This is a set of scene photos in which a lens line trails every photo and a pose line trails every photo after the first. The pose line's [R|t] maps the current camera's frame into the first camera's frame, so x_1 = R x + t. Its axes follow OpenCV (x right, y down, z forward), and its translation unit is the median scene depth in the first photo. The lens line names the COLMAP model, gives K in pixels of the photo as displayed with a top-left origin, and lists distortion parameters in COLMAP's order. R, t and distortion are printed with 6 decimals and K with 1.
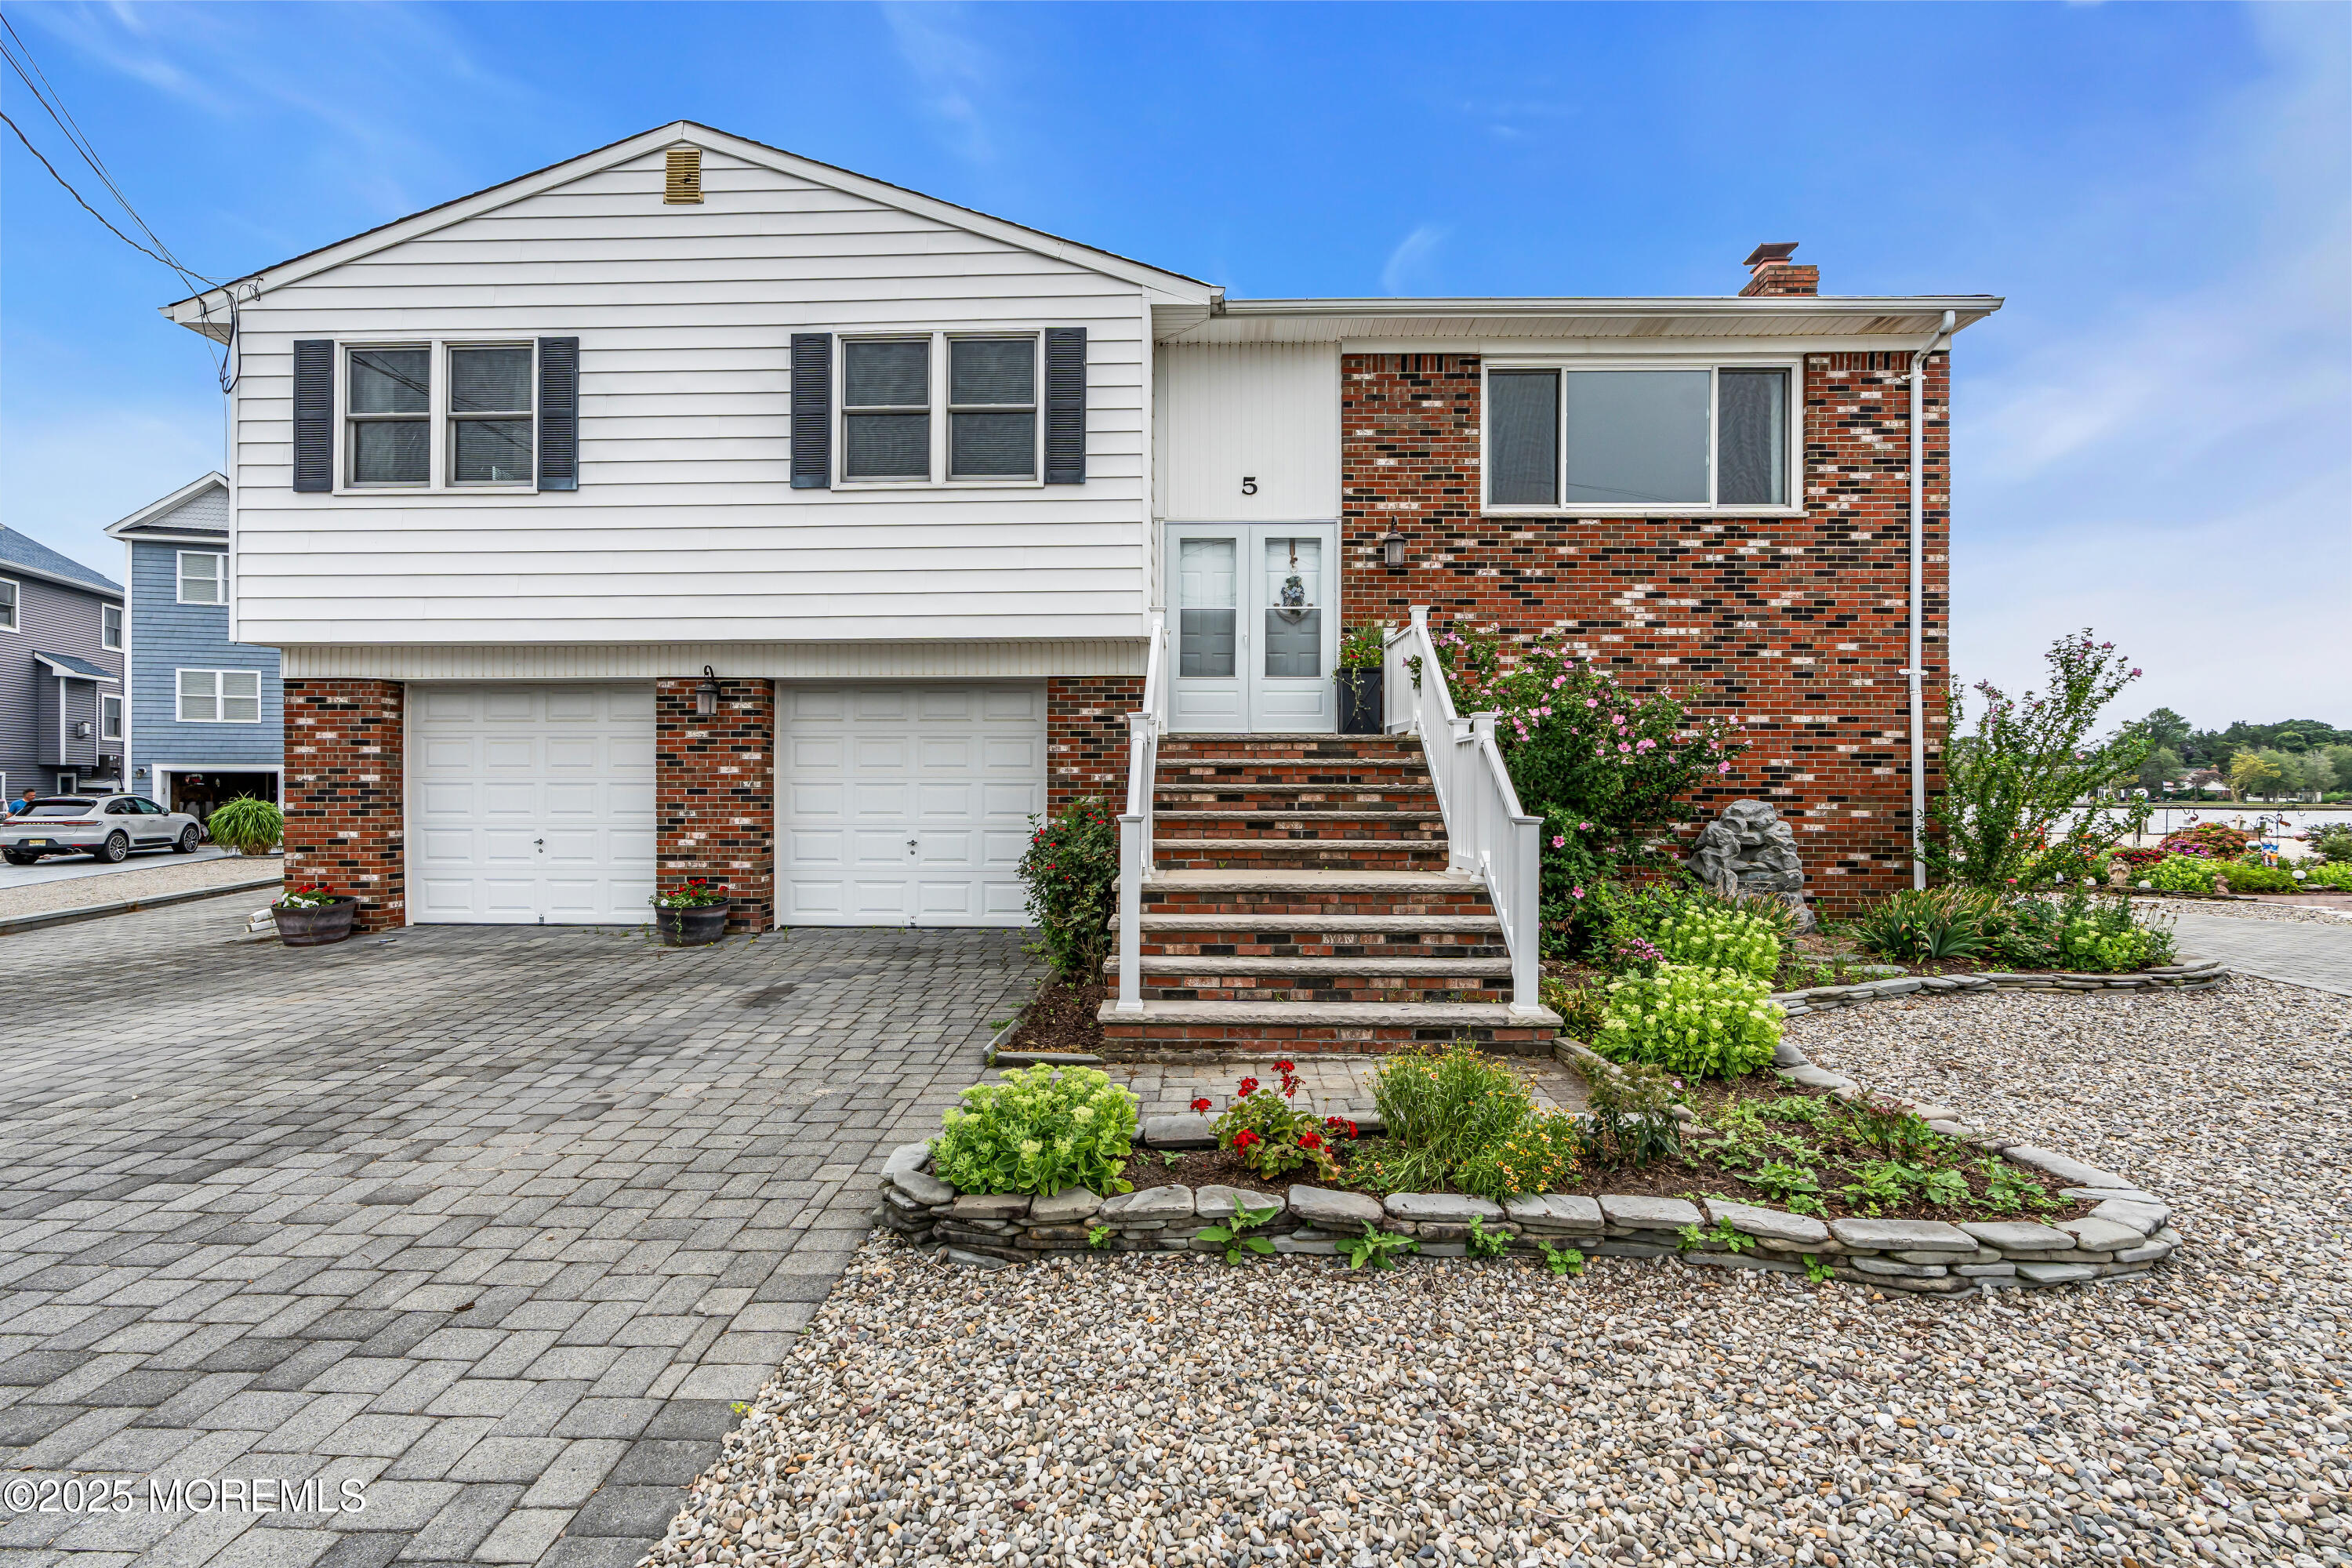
lens RADIAL K [[1048.2, 0, 1206.5], [0, 1048.2, 785.5], [0, 0, 1]] dist [-0.015375, 0.006905]
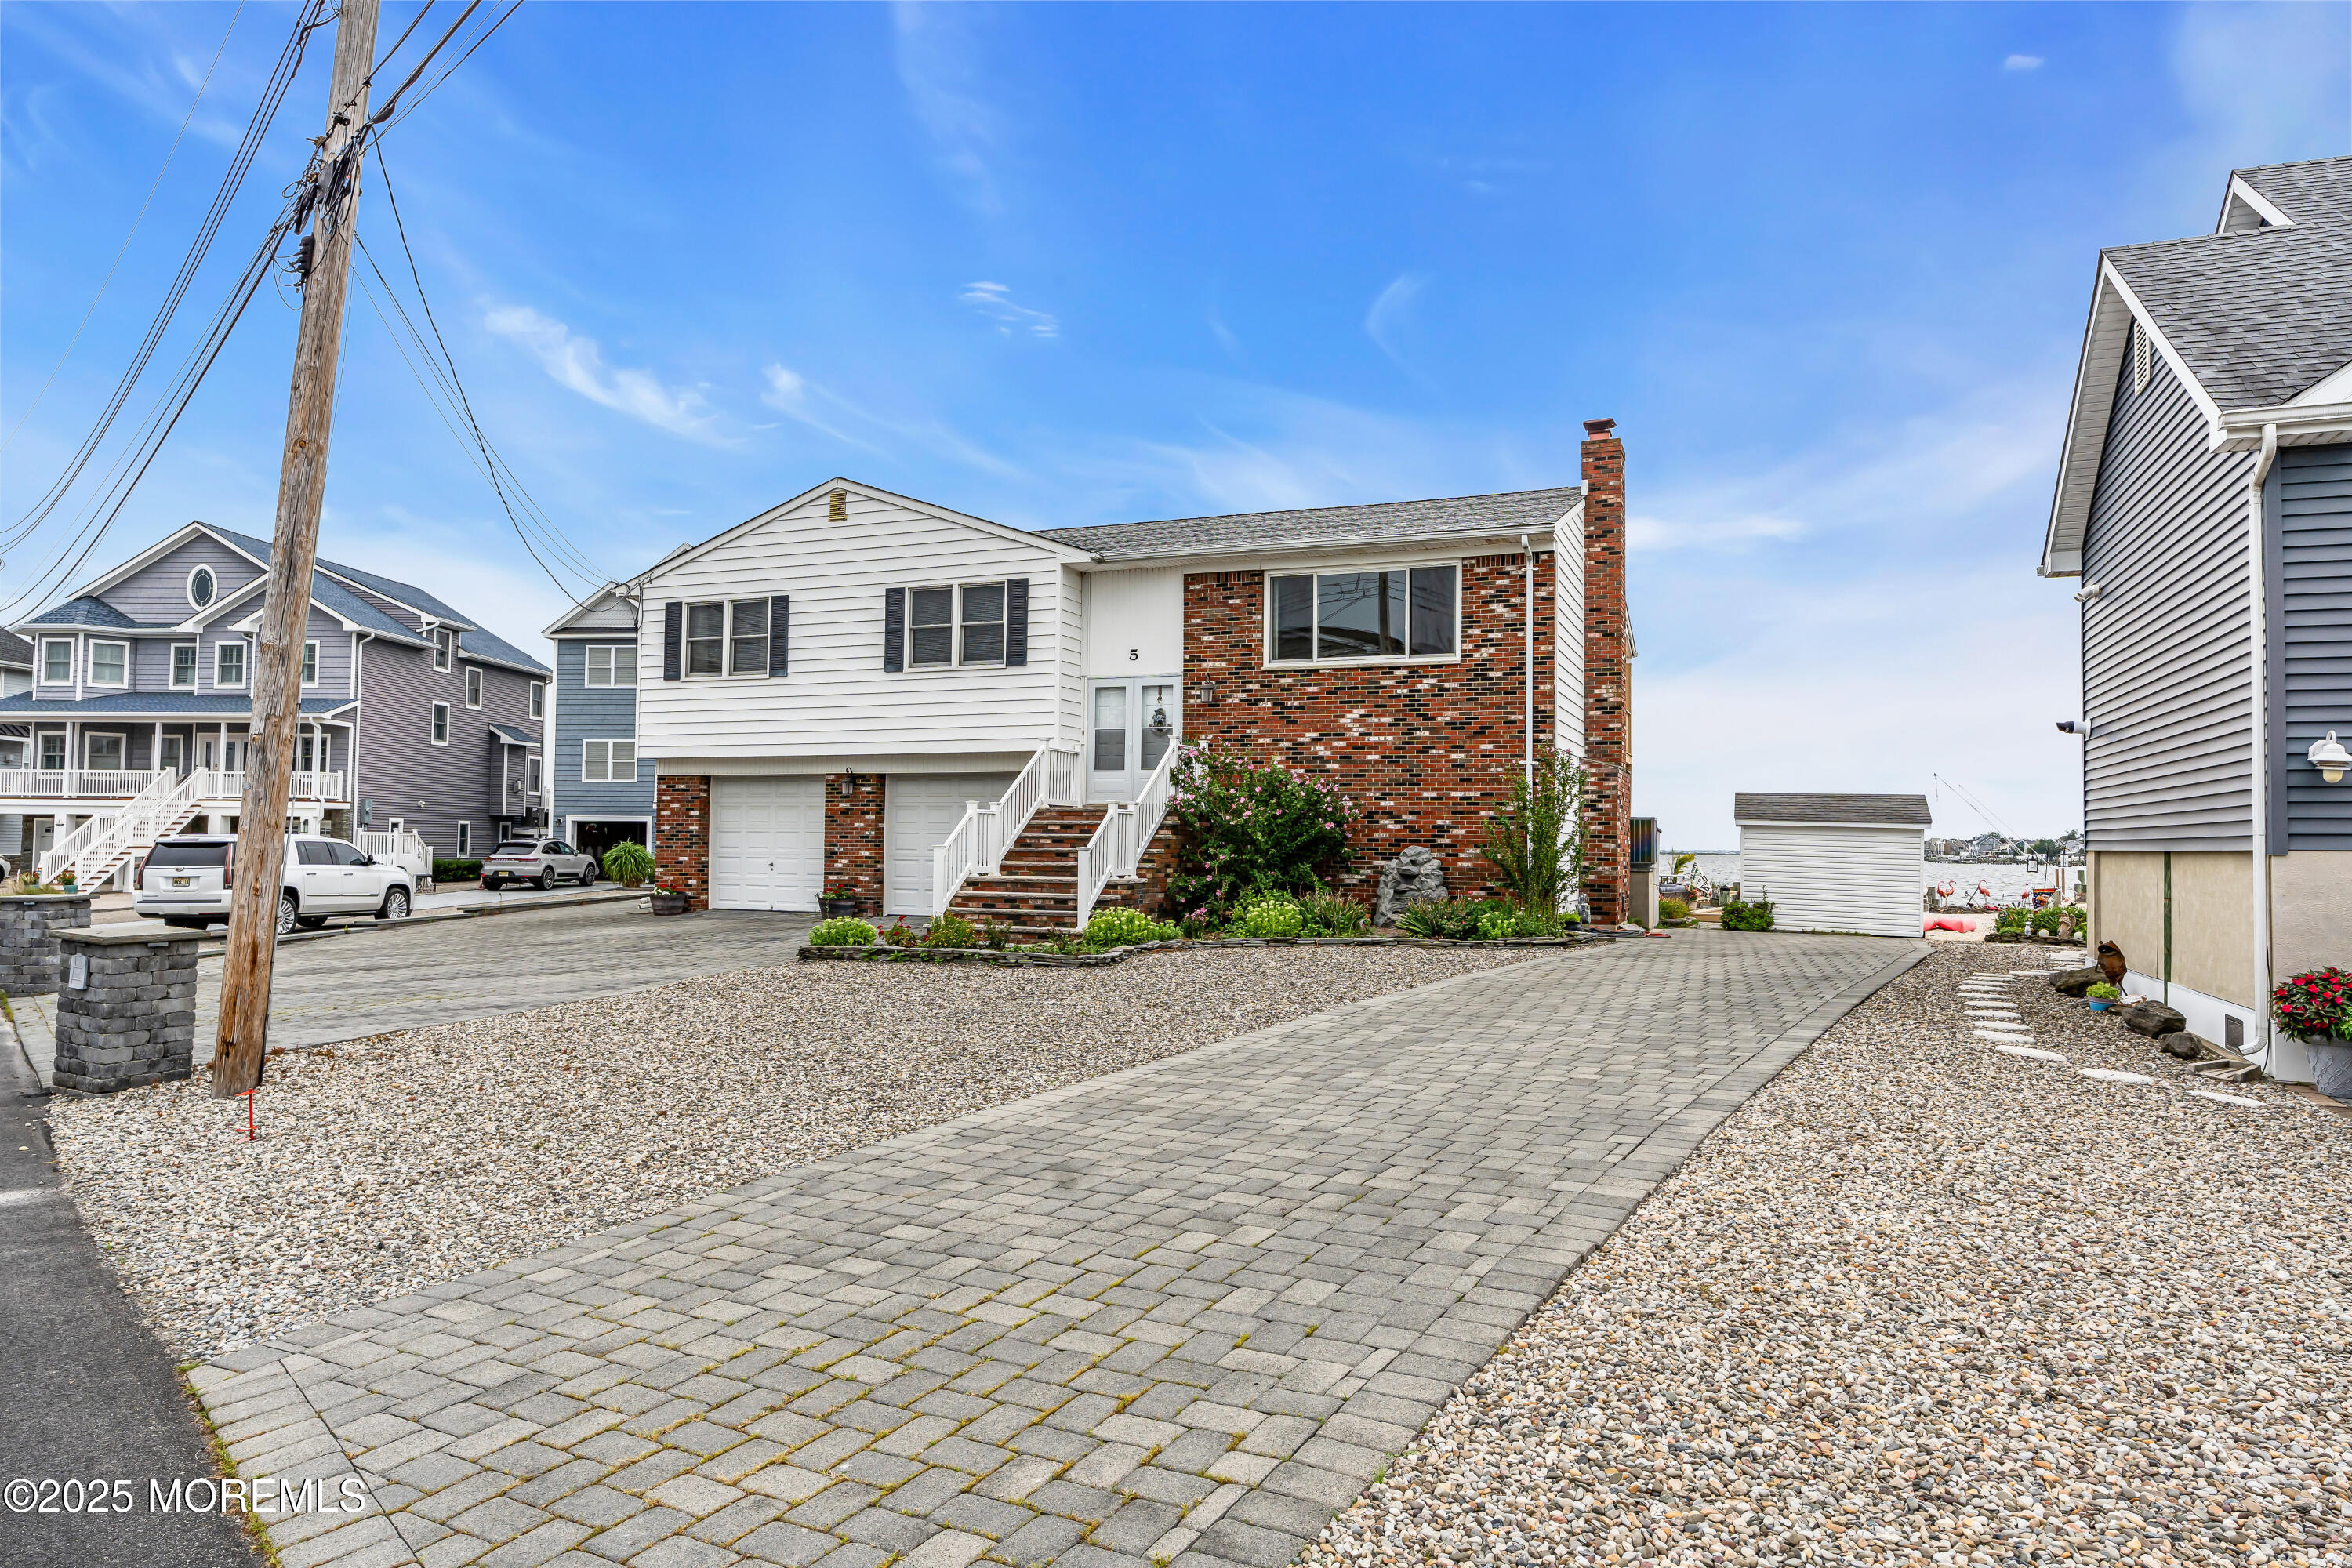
lens RADIAL K [[1298.5, 0, 1176.0], [0, 1298.5, 784.0], [0, 0, 1]] dist [-0.003927, -0.000936]
pose [[0.943251, -0.007477, -0.331996, 0.808707], [-0.006394, 0.999152, -0.040669, 0.002117], [0.332018, 0.040483, 0.942404, -0.936357]]
